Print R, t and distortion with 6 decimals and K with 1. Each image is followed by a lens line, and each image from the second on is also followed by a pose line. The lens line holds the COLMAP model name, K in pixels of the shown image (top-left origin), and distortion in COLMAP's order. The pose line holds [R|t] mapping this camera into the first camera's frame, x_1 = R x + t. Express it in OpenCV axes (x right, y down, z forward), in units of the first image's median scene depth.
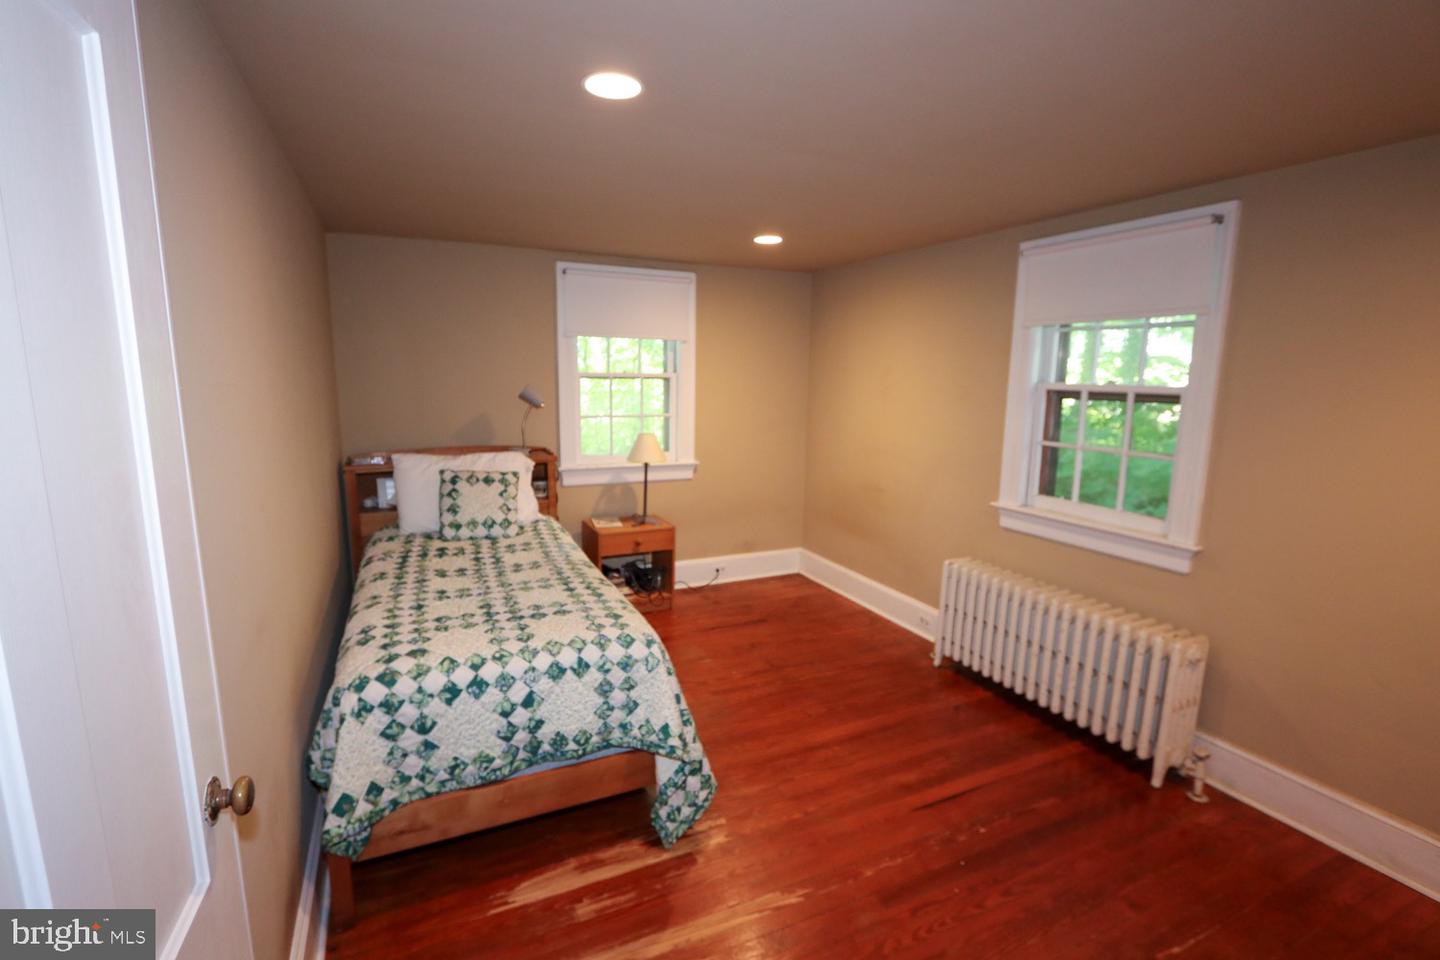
lens RADIAL K [[660.5, 0, 706.0], [0, 660.5, 485.9], [0, 0, 1]] dist [-0.028044, 0.006064]
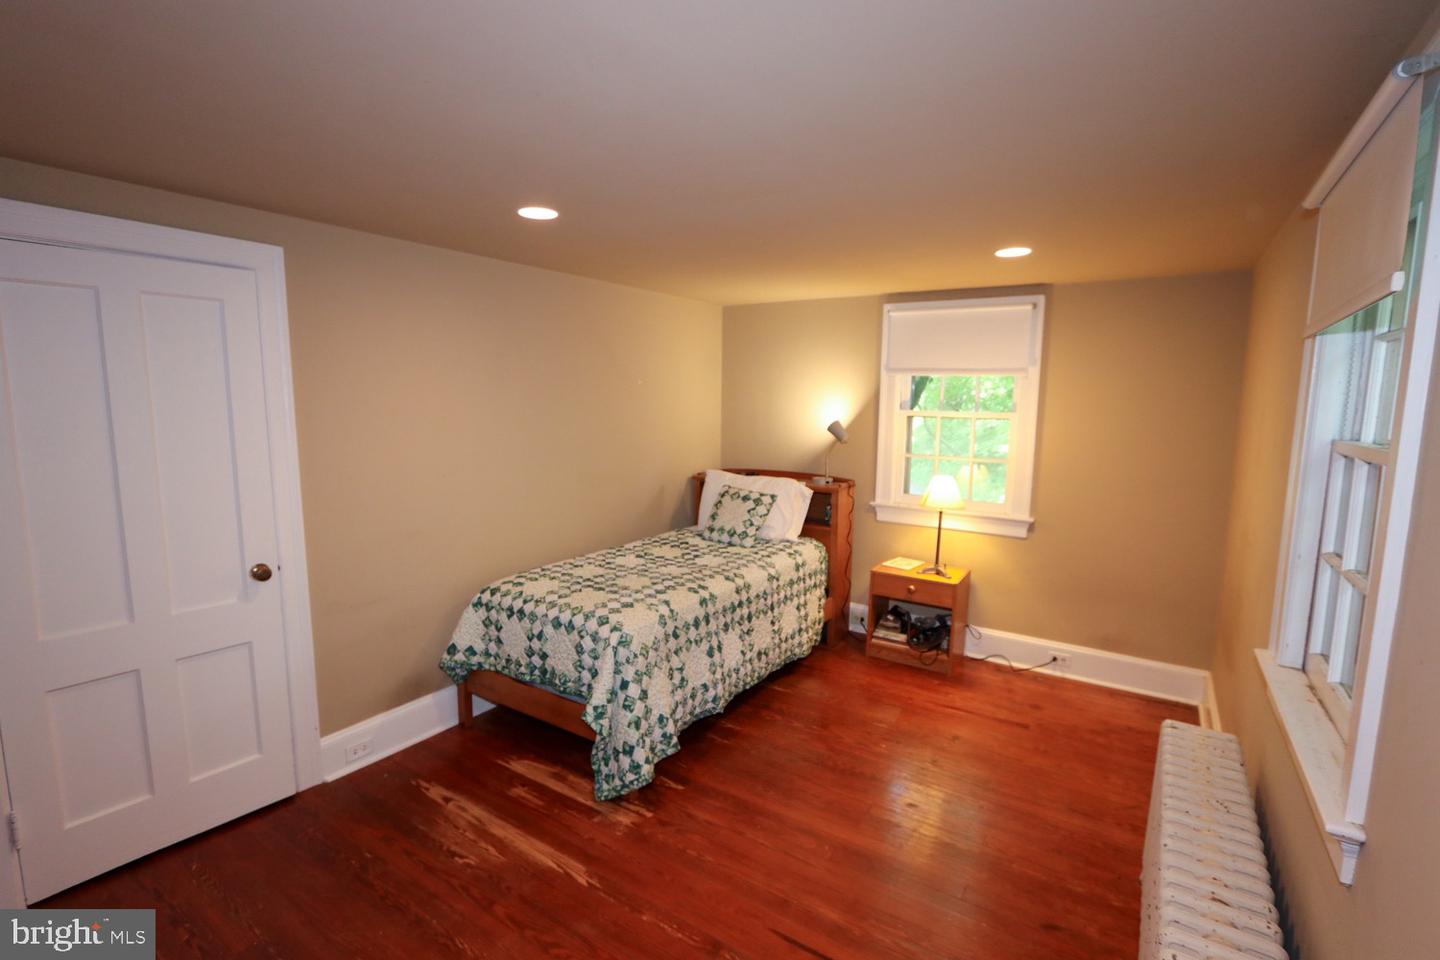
lens RADIAL K [[660.5, 0, 706.0], [0, 660.5, 485.9], [0, 0, 1]] dist [-0.028044, 0.006064]
pose [[0.517173, 0.105477, -0.849357, 1.055423], [-0.150378, 0.988138, 0.031147, -0.092412], [0.842567, 0.111616, 0.526899, 0.486011]]
